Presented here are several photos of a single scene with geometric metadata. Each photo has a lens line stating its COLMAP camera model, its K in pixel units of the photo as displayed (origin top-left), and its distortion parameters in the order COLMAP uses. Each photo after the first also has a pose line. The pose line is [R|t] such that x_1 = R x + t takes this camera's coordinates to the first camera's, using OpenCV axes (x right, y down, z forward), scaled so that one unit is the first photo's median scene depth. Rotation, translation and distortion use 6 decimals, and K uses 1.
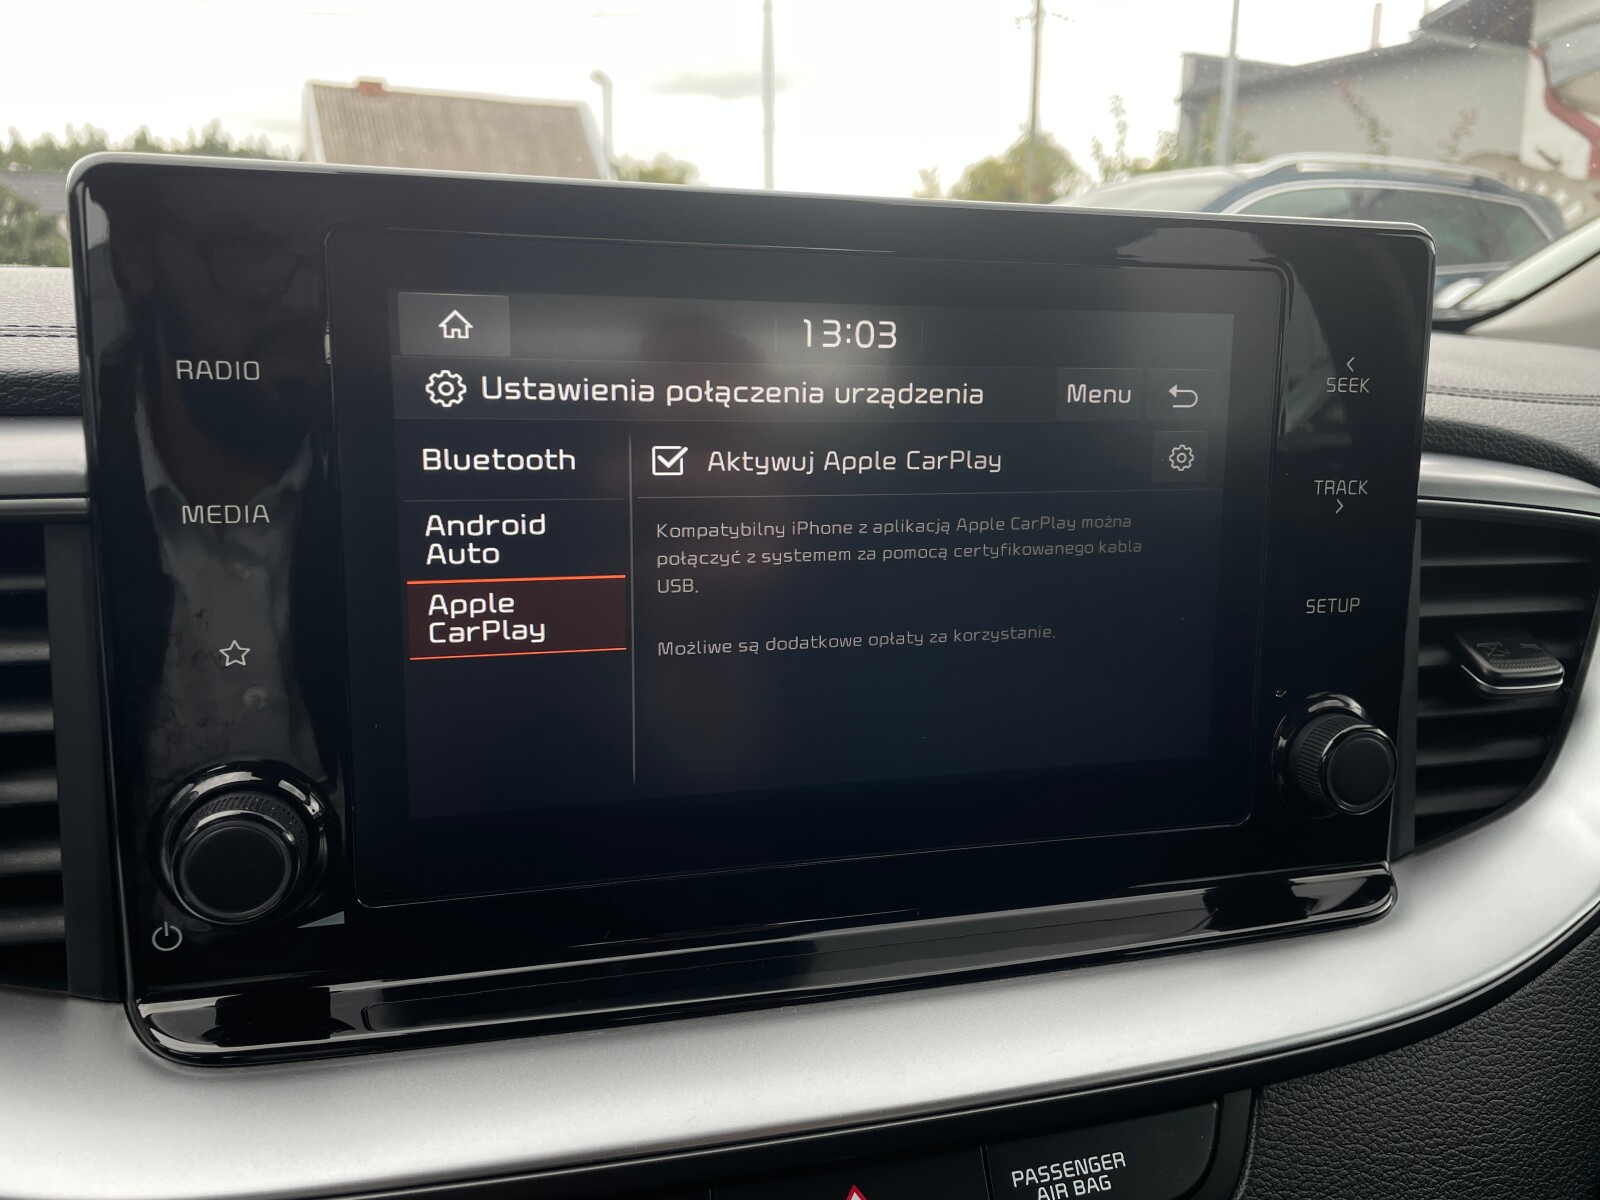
lens RADIAL K [[1224.8, 0, 797.7], [0, 1224.8, 592.2], [0, 0, 1]] dist [0.039953, -0.075703]
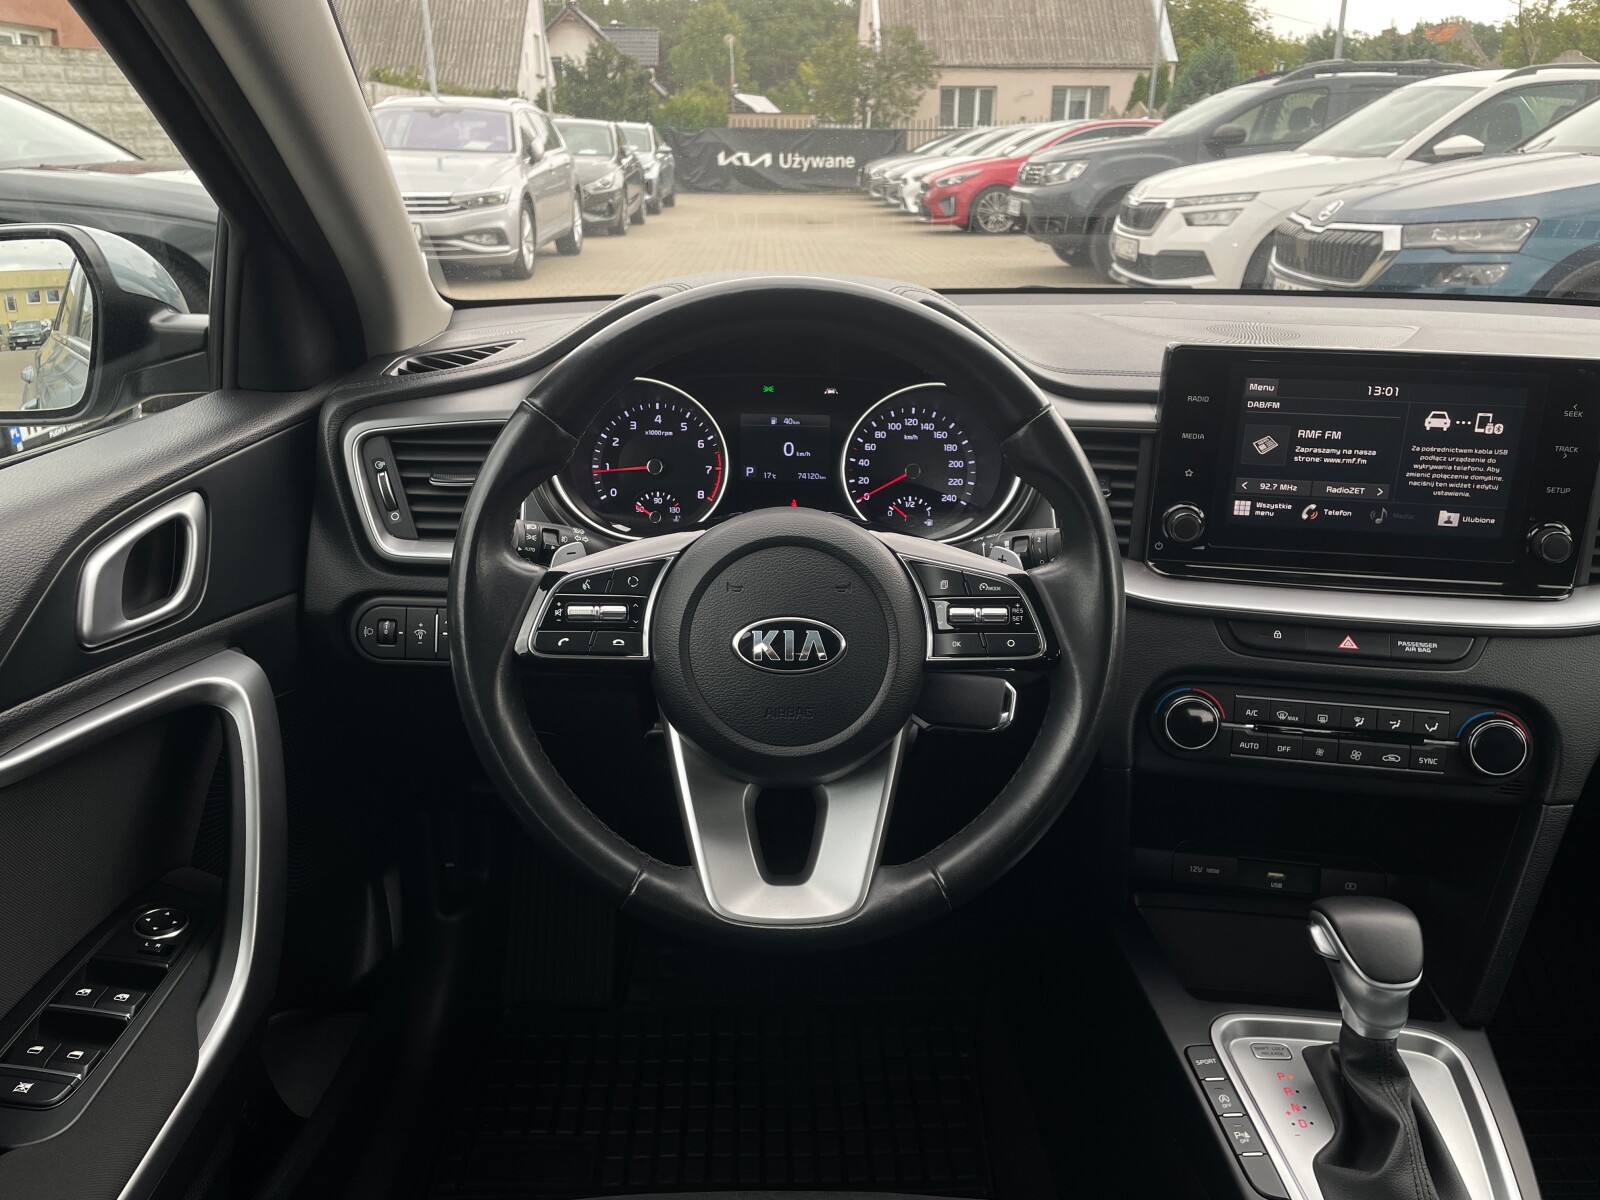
lens RADIAL K [[1204.5, 0, 800.0], [0, 1204.5, 600.0], [0, 0, 1]] dist [0.093347, -0.125460]
pose [[0.920218, 0.130158, -0.369130, -0.120414], [-0.081845, 0.986228, 0.143718, -0.003270], [0.382753, -0.102040, 0.918198, -2.746257]]
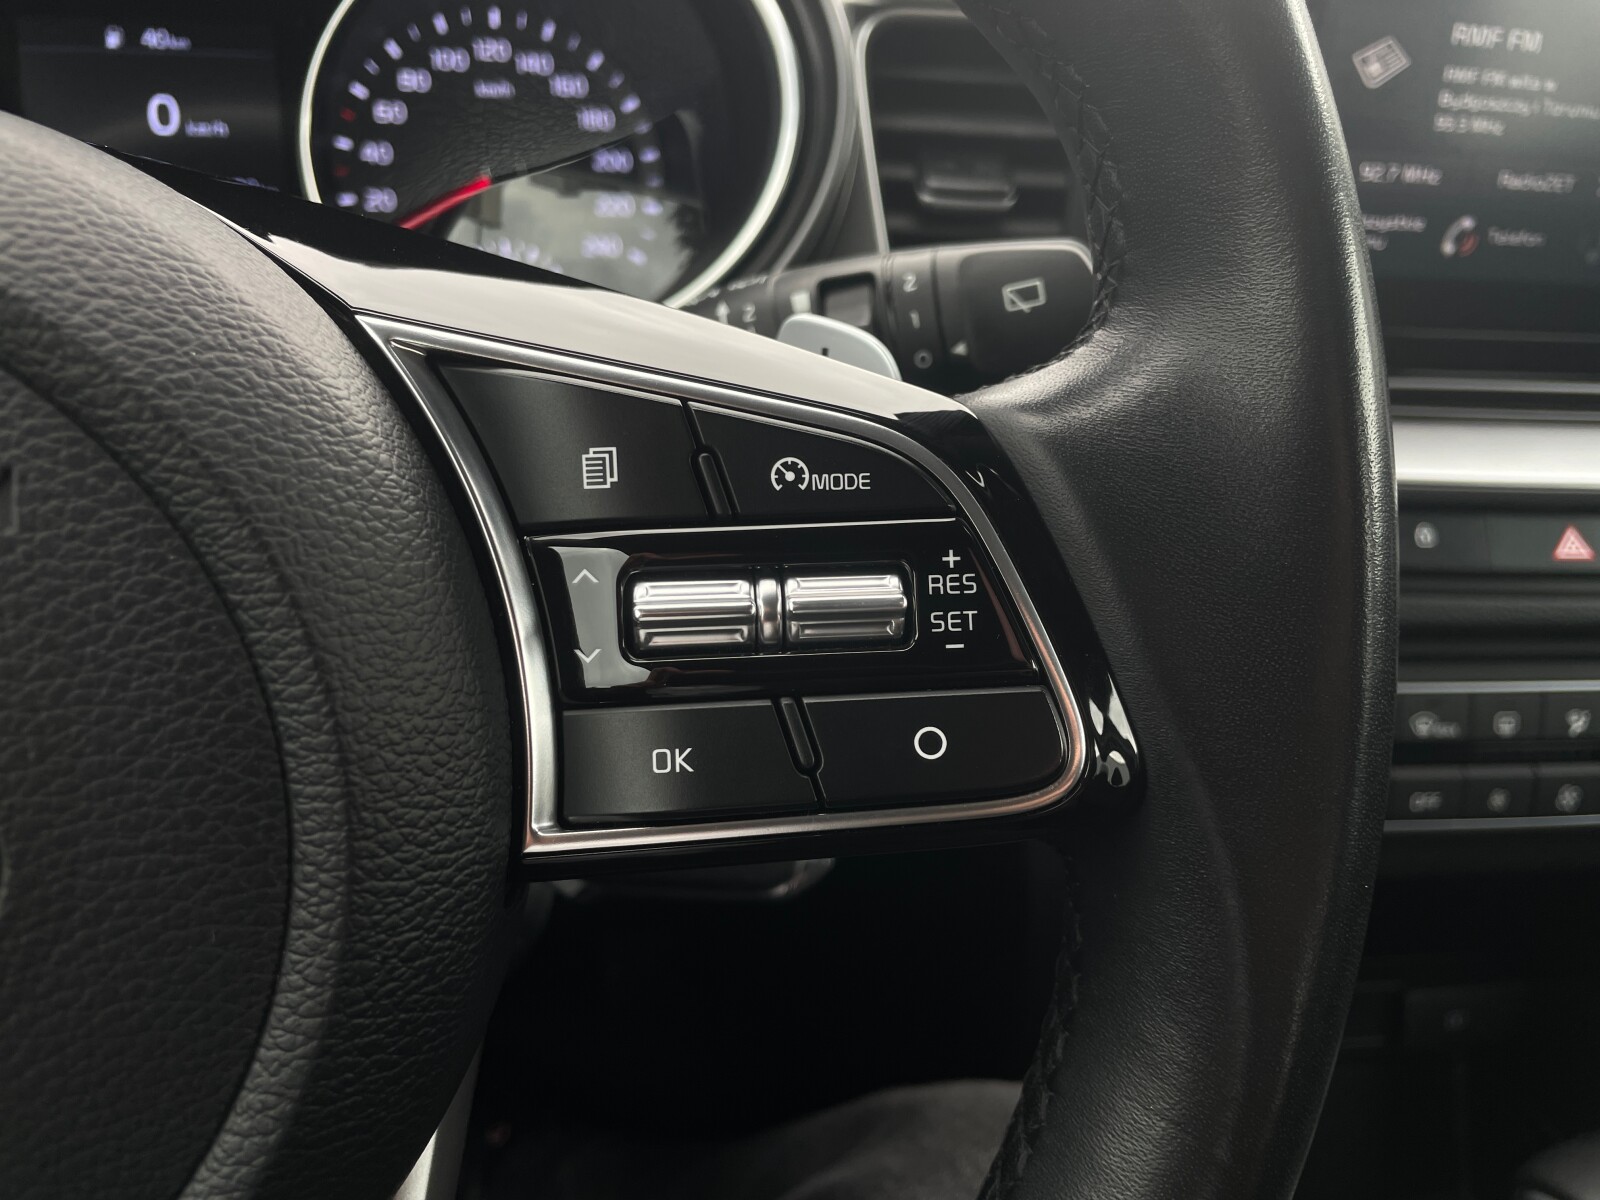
lens RADIAL K [[1221.0, 0, 791.5], [0, 1221.0, 594.1], [0, 0, 1]] dist [0.036629, -0.065233]
pose [[0.990194, 0.087067, -0.109251, -0.697275], [-0.060157, 0.971555, 0.229044, 0.259082], [0.126086, -0.220226, 0.967266, -0.572677]]
